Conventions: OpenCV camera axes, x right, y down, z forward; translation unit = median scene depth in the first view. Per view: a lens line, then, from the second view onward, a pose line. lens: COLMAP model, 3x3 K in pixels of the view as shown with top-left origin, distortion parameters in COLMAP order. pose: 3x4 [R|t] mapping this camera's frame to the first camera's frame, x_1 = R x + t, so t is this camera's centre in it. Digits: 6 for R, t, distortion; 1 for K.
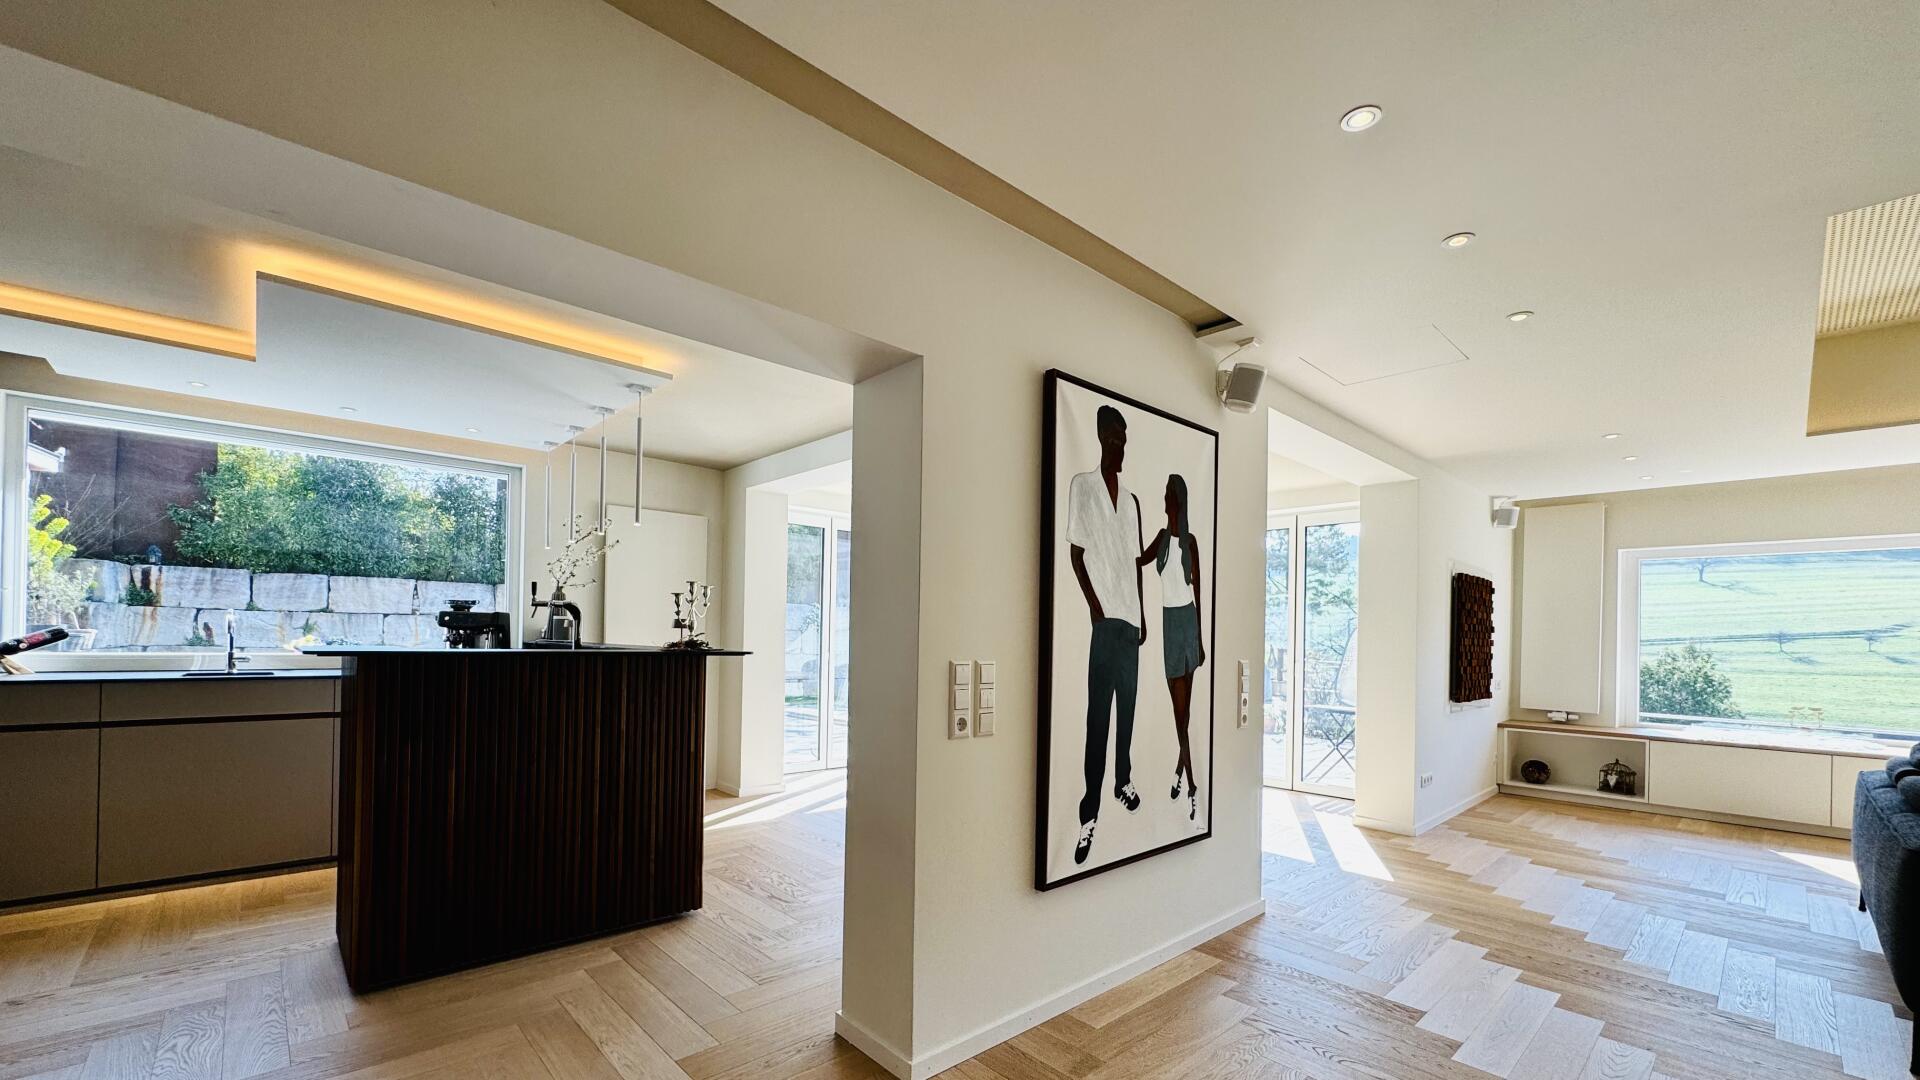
lens RADIAL K [[761.4, 0, 962.9], [0, 761.4, 635.0], [0, 0, 1]] dist [-0.000635, 0.000046]
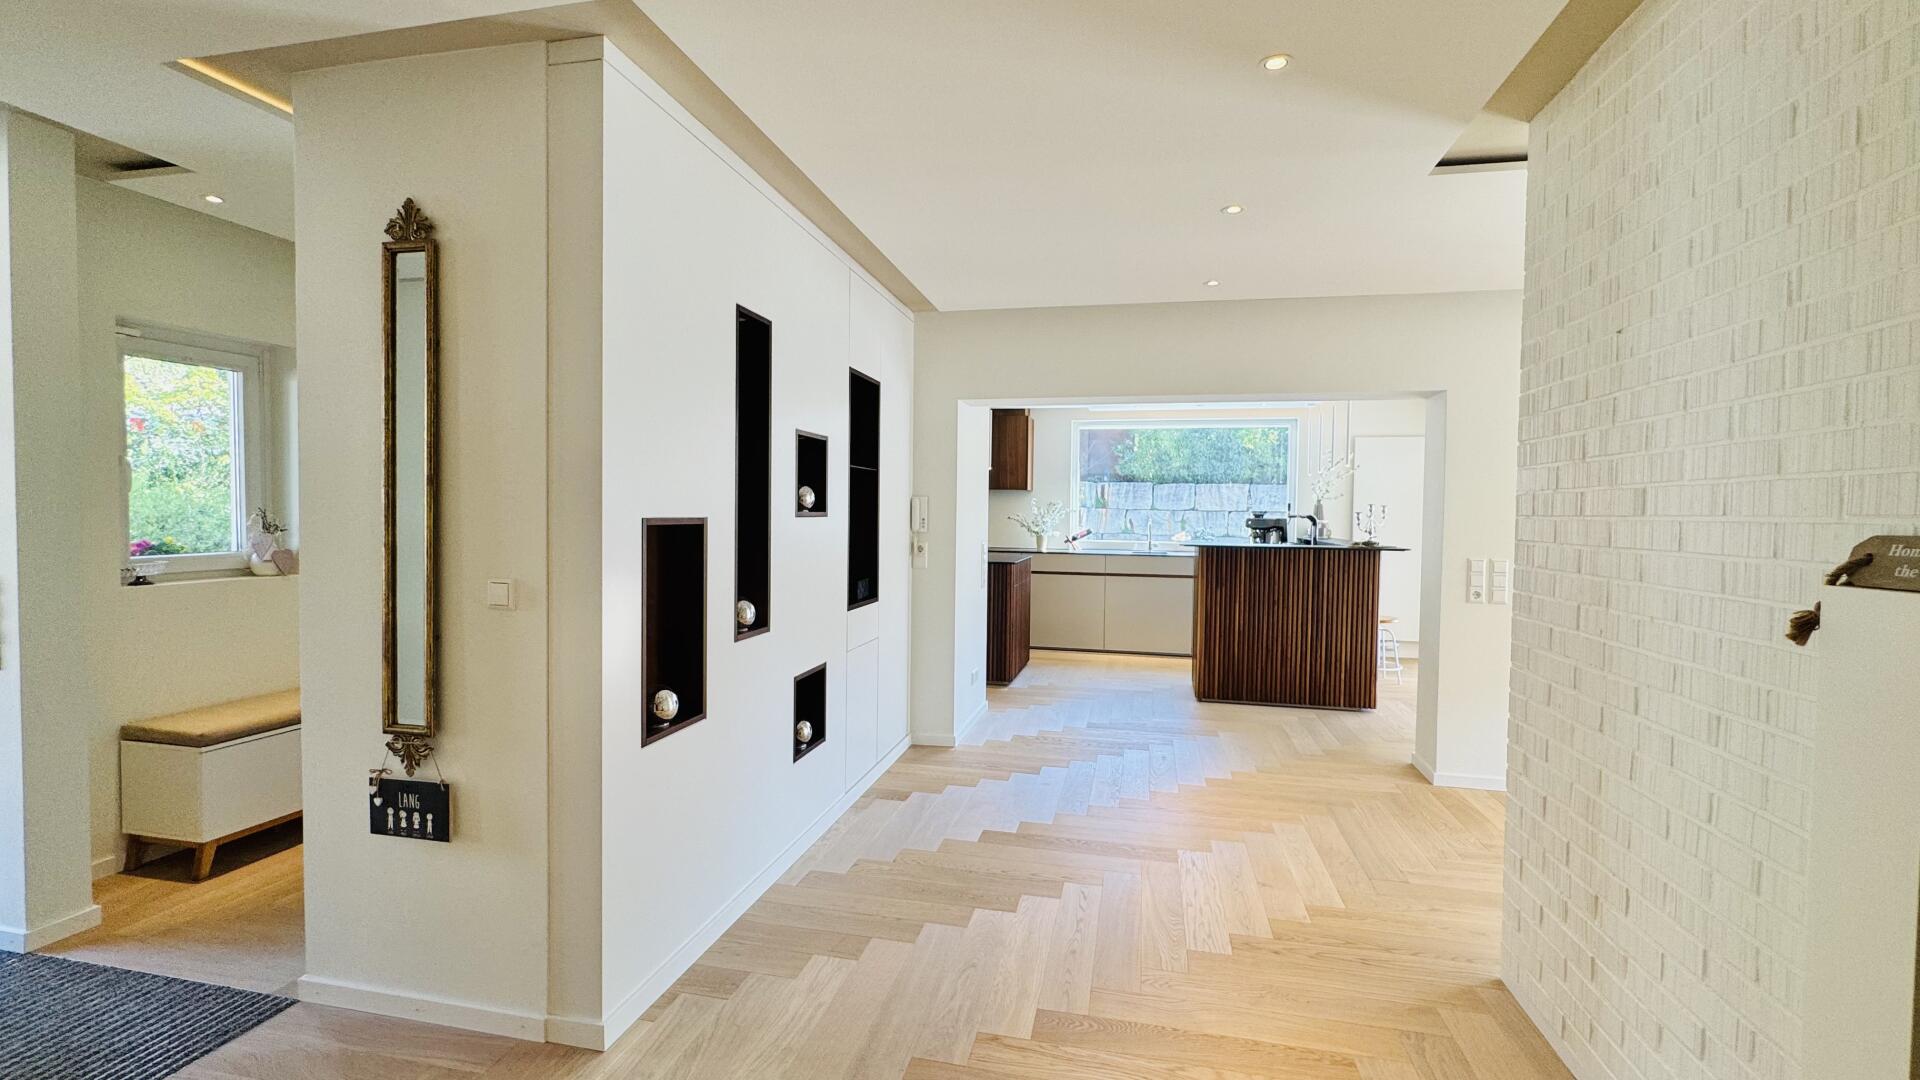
lens RADIAL K [[844.7, 0, 960.0], [0, 844.7, 541.7], [0, 0, 1]] dist [-0.001322, -0.000032]
pose [[0.566543, 0.021900, -0.823741, 0.425316], [-0.005009, 0.999720, 0.023134, -0.020185], [0.824017, -0.008980, 0.566494, -0.495437]]
